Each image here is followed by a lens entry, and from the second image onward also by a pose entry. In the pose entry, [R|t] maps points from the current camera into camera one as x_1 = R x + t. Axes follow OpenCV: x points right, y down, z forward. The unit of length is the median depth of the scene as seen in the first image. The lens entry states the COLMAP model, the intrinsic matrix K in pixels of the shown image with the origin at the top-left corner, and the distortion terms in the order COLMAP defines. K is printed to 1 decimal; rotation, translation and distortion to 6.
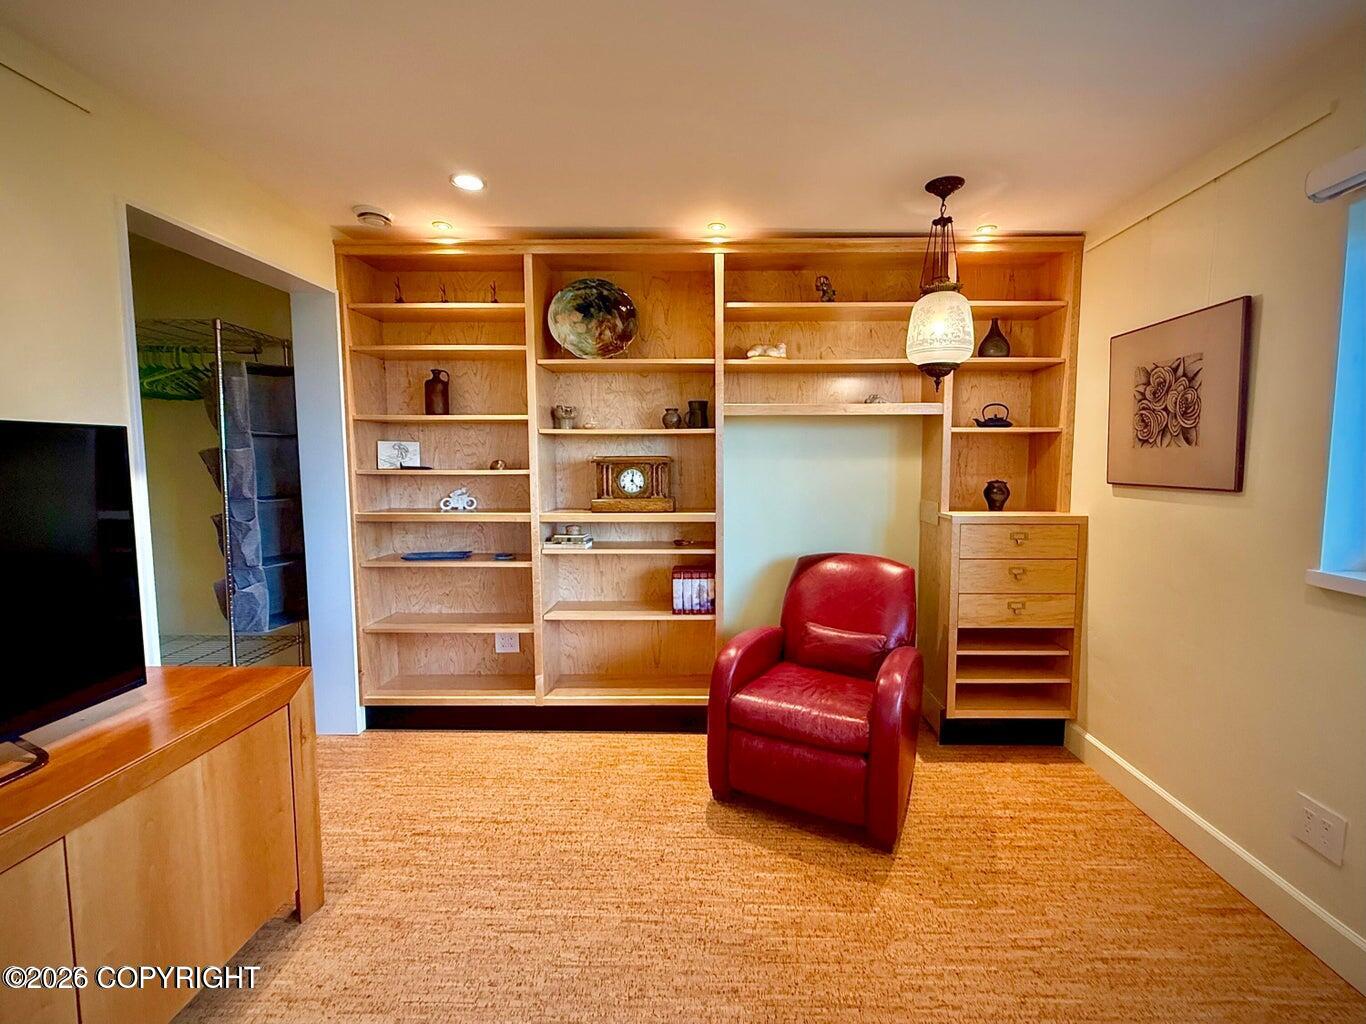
lens RADIAL K [[588.4, 0, 687.4], [0, 588.4, 506.9], [0, 0, 1]] dist [0.010912, -0.001338]
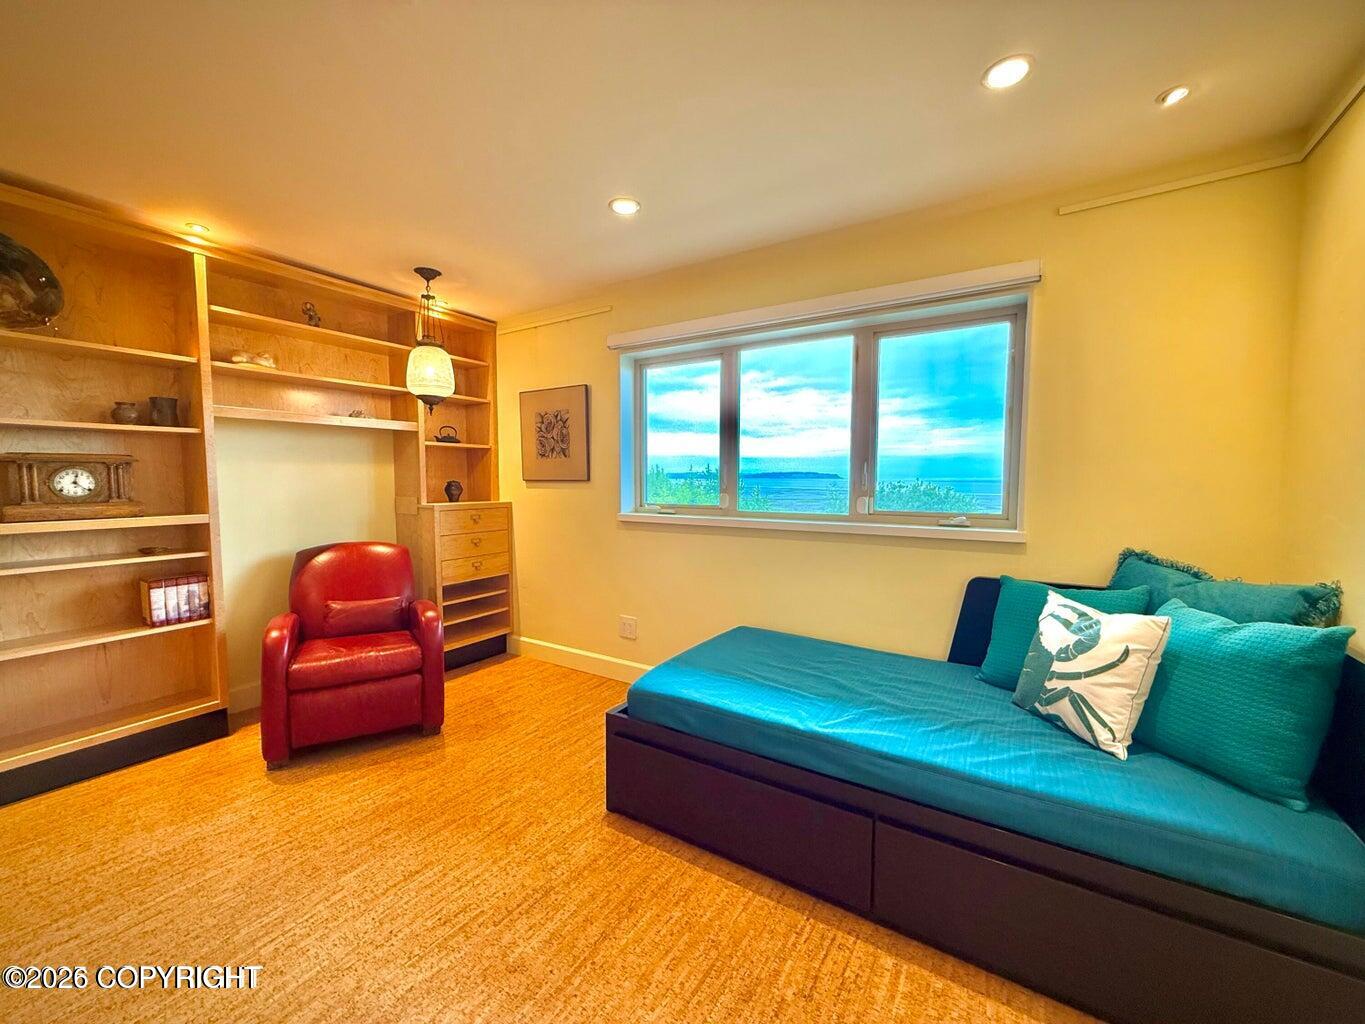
lens RADIAL K [[546.1, 0, 683.2], [0, 546.1, 512.4], [0, 0, 1]] dist [0.001664, -0.000107]
pose [[0.533077, -0.053805, 0.844354, -0.309836], [0.064340, 0.997664, 0.022954, 0.038439], [-0.843617, 0.042089, 0.535294, -0.169820]]
